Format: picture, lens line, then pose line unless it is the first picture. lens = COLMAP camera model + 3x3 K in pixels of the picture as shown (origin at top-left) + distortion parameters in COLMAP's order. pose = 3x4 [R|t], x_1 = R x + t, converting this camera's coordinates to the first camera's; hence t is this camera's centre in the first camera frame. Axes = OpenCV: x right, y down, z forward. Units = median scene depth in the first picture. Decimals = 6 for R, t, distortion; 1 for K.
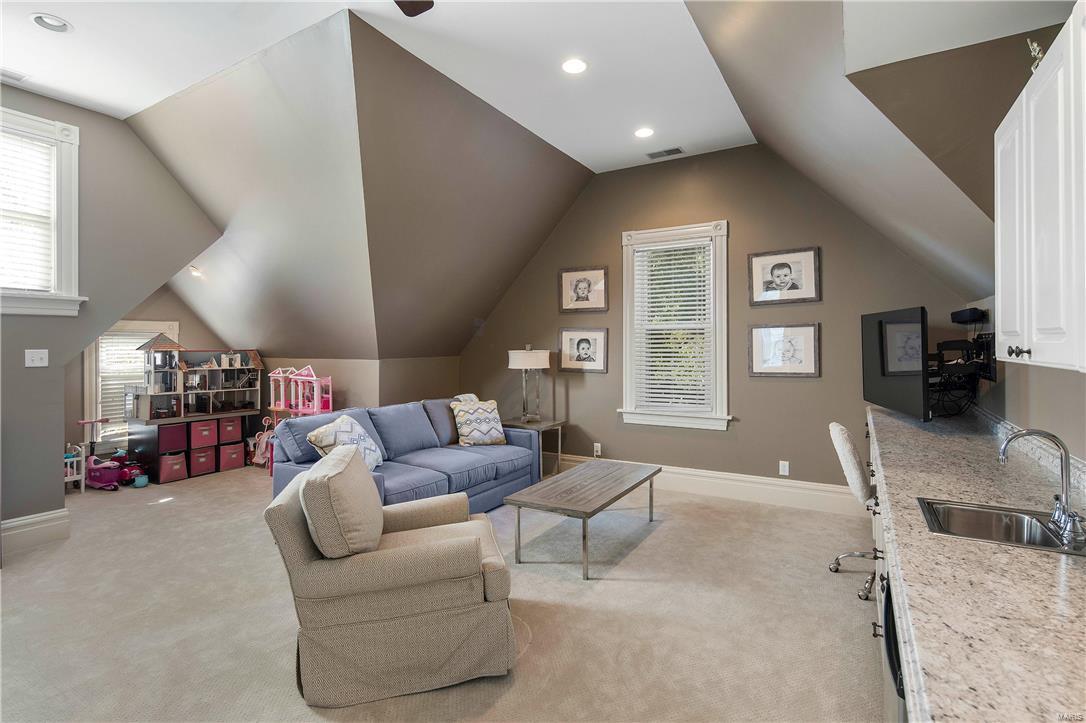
lens RADIAL K [[532.3, 0, 547.4], [0, 532.3, 346.1], [0, 0, 1]] dist [0.002328, -0.002915]
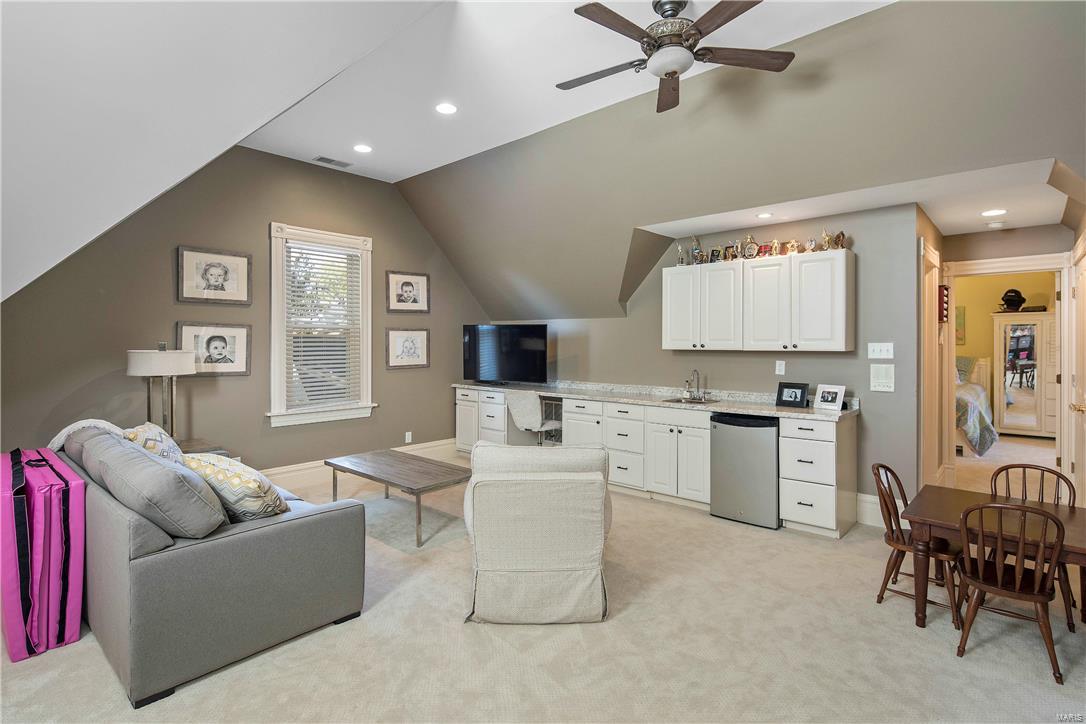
lens RADIAL K [[532.3, 0, 541.4], [0, 532.3, 350.3], [0, 0, 1]] dist [0.002328, -0.002915]
pose [[0.207196, -0.005324, 0.978285, -0.729511], [0.004814, 0.999979, 0.004422, 0.008541], [-0.978288, 0.003794, 0.207218, 0.379452]]
